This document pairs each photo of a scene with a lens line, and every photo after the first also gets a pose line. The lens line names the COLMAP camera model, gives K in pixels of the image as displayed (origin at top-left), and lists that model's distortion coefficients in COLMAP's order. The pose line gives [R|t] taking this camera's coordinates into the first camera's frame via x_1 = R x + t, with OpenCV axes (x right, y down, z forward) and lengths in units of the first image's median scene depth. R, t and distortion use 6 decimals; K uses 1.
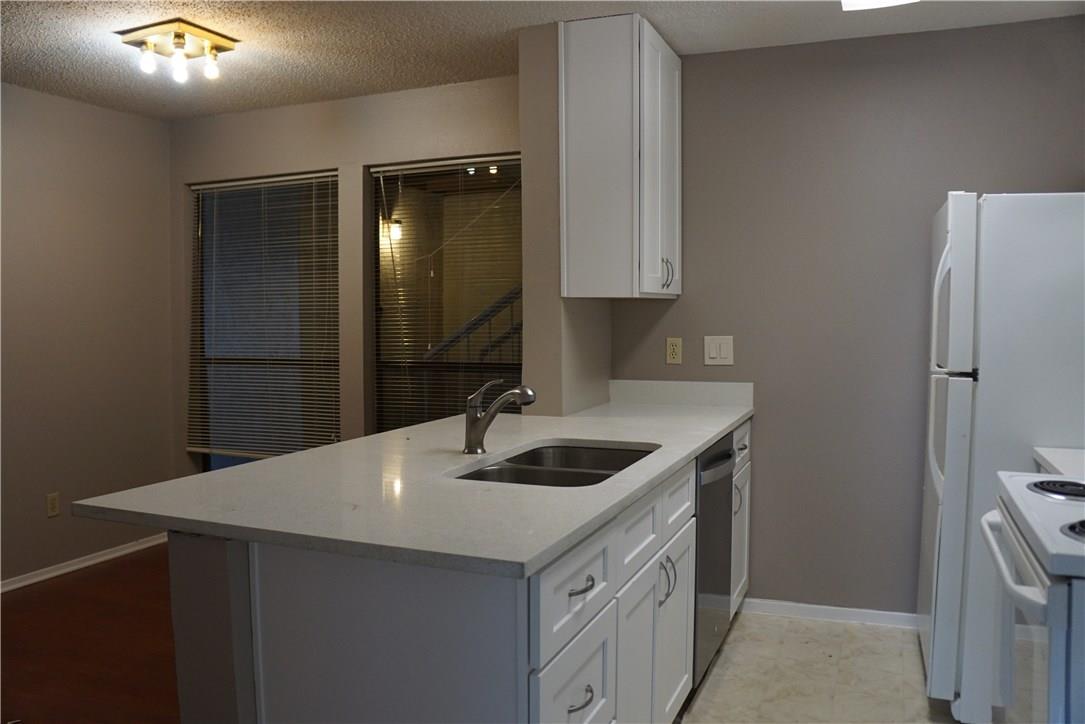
lens RADIAL K [[894.4, 0, 501.1], [0, 894.4, 359.5], [0, 0, 1]] dist [-0.172296, 0.176519]
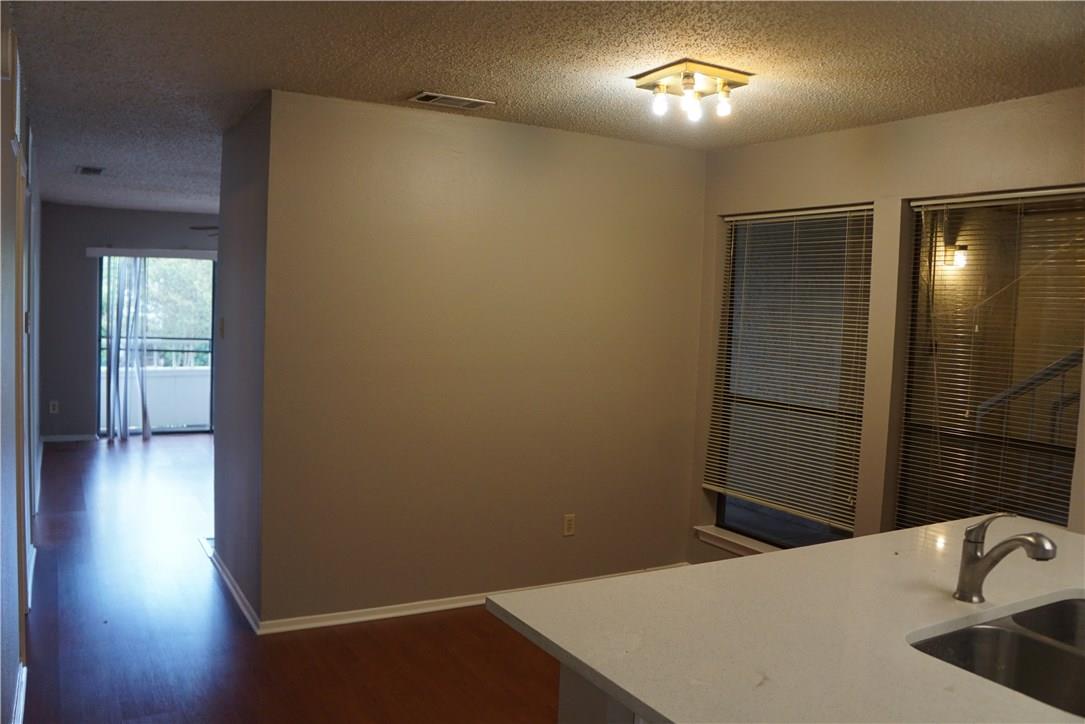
lens RADIAL K [[894.4, 0, 501.1], [0, 894.4, 359.5], [0, 0, 1]] dist [-0.172296, 0.176519]
pose [[0.811660, 0.062340, -0.580793, 0.033902], [-0.069224, 0.997548, 0.010331, -0.046400], [0.580013, 0.031819, 0.813985, 0.082056]]
